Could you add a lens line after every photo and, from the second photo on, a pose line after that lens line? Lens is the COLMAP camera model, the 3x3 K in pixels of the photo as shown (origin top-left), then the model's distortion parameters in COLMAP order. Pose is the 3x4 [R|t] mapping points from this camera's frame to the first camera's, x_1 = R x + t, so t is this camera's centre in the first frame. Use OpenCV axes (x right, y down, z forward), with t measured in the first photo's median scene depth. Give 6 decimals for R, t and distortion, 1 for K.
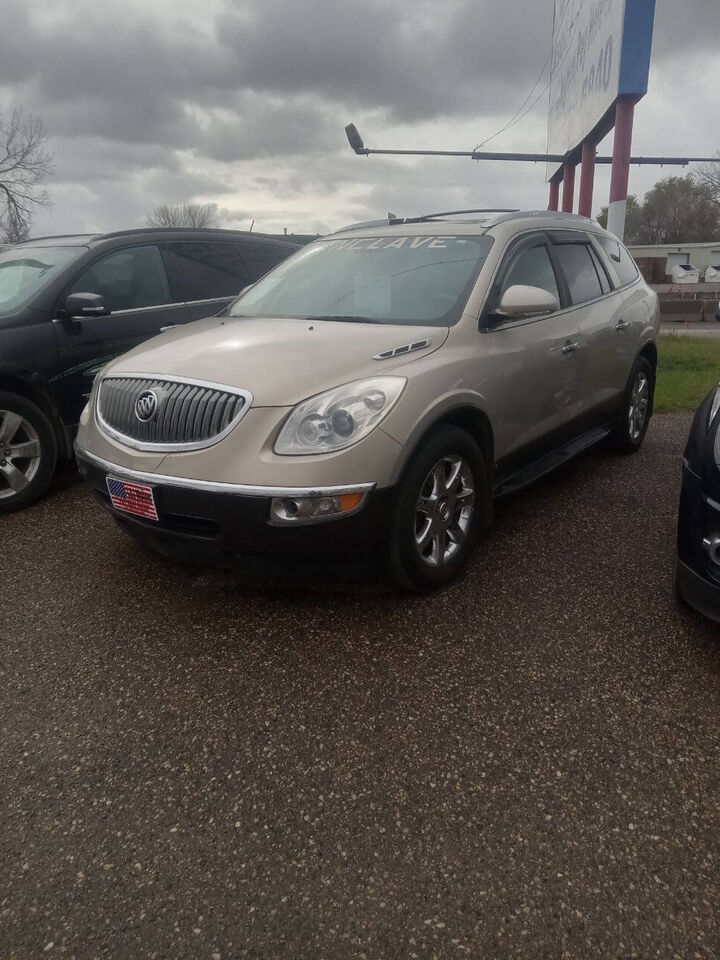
lens RADIAL K [[690.4, 0, 360.0], [0, 690.4, 480.0], [0, 0, 1]] dist [0.054964, -0.002194]
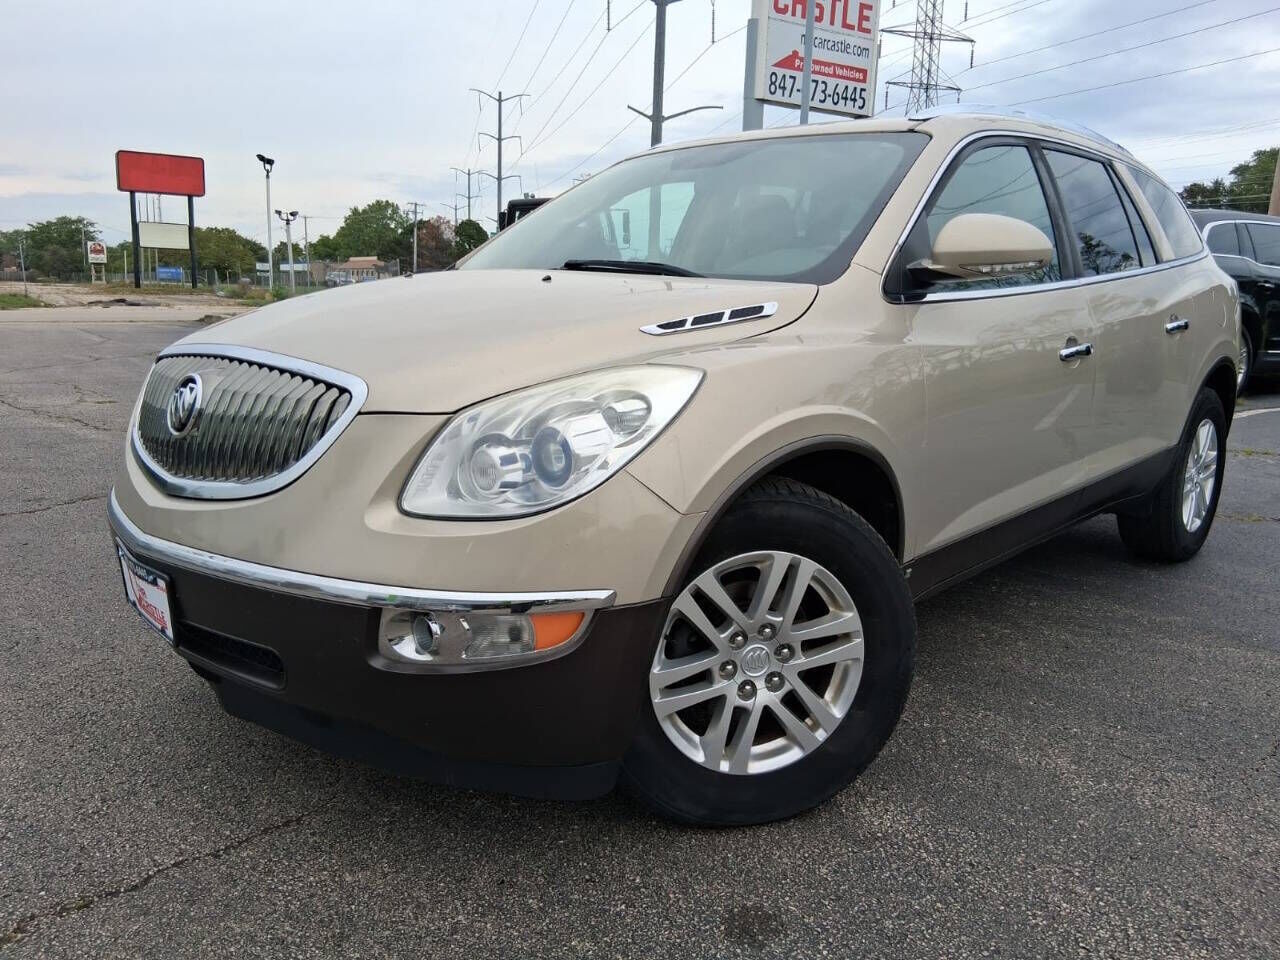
lens RADIAL K [[920.6, 0, 640.0], [0, 920.6, 480.0], [0, 0, 1]] dist [0.054964, -0.002194]
pose [[0.988903, 0.058669, -0.136487, 0.116147], [-0.071092, 0.993580, -0.088000, -0.016365], [0.130448, 0.096726, 0.986726, 0.393084]]
